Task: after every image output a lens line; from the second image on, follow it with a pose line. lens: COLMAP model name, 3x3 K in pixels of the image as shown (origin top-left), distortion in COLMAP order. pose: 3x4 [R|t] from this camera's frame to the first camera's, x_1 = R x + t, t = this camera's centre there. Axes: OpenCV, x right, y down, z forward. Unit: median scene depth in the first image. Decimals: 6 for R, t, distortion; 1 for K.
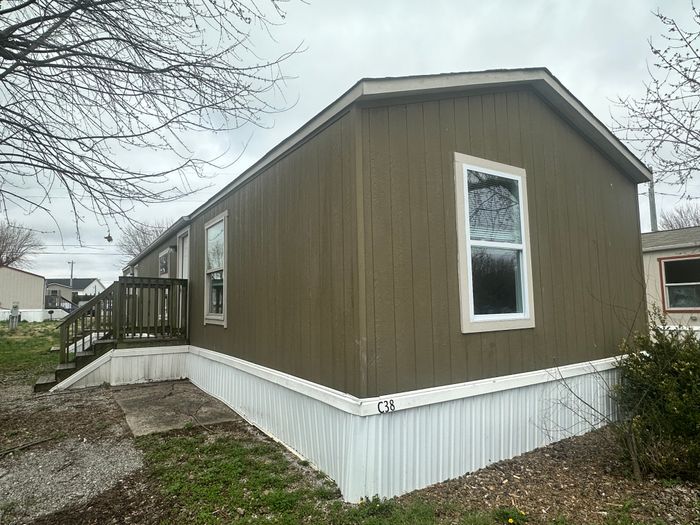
lens RADIAL K [[421.1, 0, 349.9], [0, 421.1, 263.0], [0, 0, 1]] dist [-0.002852, 0.000168]
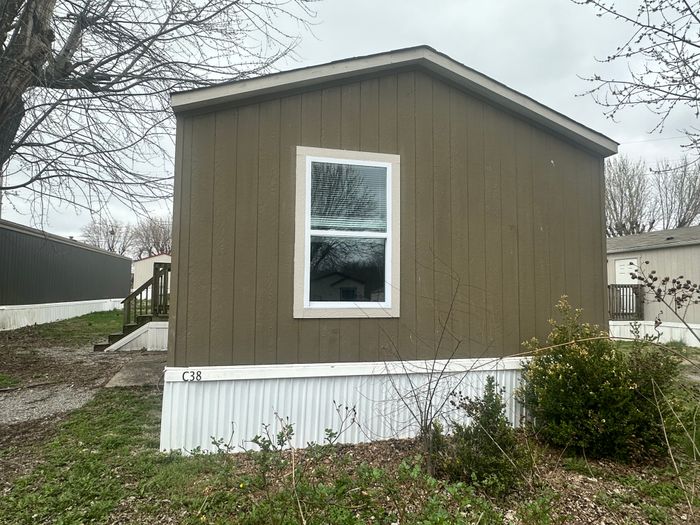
lens RADIAL K [[421.1, 0, 347.8], [0, 421.1, 261.6], [0, 0, 1]] dist [-0.002852, 0.000168]
pose [[0.947331, 0.005336, -0.320211, 0.645743], [0.003522, 0.999627, 0.027079, -0.003387], [0.320236, -0.026780, 0.946959, 0.035920]]
